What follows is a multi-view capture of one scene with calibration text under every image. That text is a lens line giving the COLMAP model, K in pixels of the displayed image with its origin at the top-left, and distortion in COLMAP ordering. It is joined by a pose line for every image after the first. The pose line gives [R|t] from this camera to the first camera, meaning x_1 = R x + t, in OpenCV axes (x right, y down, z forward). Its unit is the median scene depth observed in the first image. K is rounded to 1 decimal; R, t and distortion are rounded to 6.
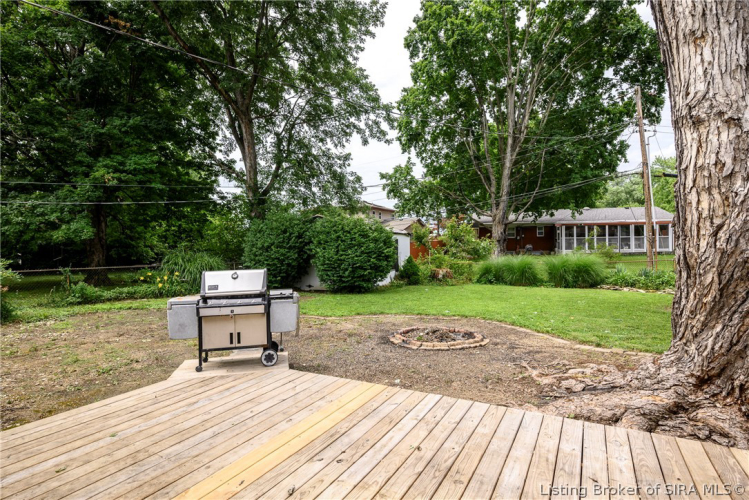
lens RADIAL K [[386.3, 0, 372.4], [0, 386.3, 250.9], [0, 0, 1]] dist [0.026276, 0.000919]
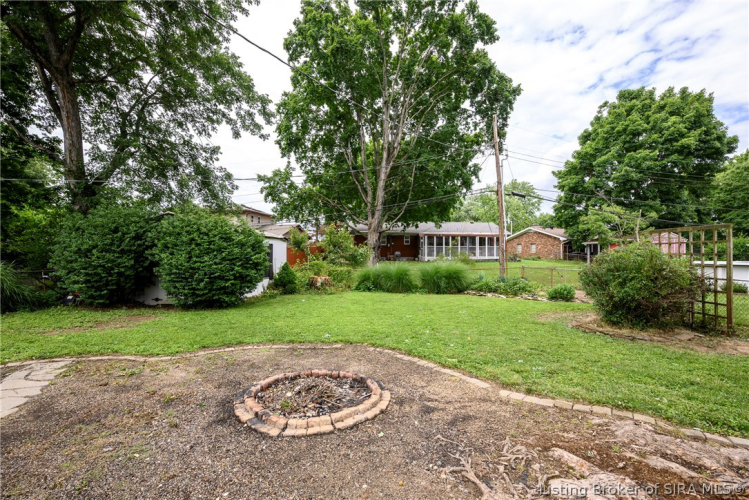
lens RADIAL K [[338.0, 0, 375.1], [0, 338.0, 254.7], [0, 0, 1]] dist [-0.000124, -0.000133]
pose [[0.942857, 0.012051, 0.332980, 0.025837], [-0.011299, 0.999927, -0.004196, -0.004296], [-0.333007, 0.000194, 0.942924, 0.153561]]
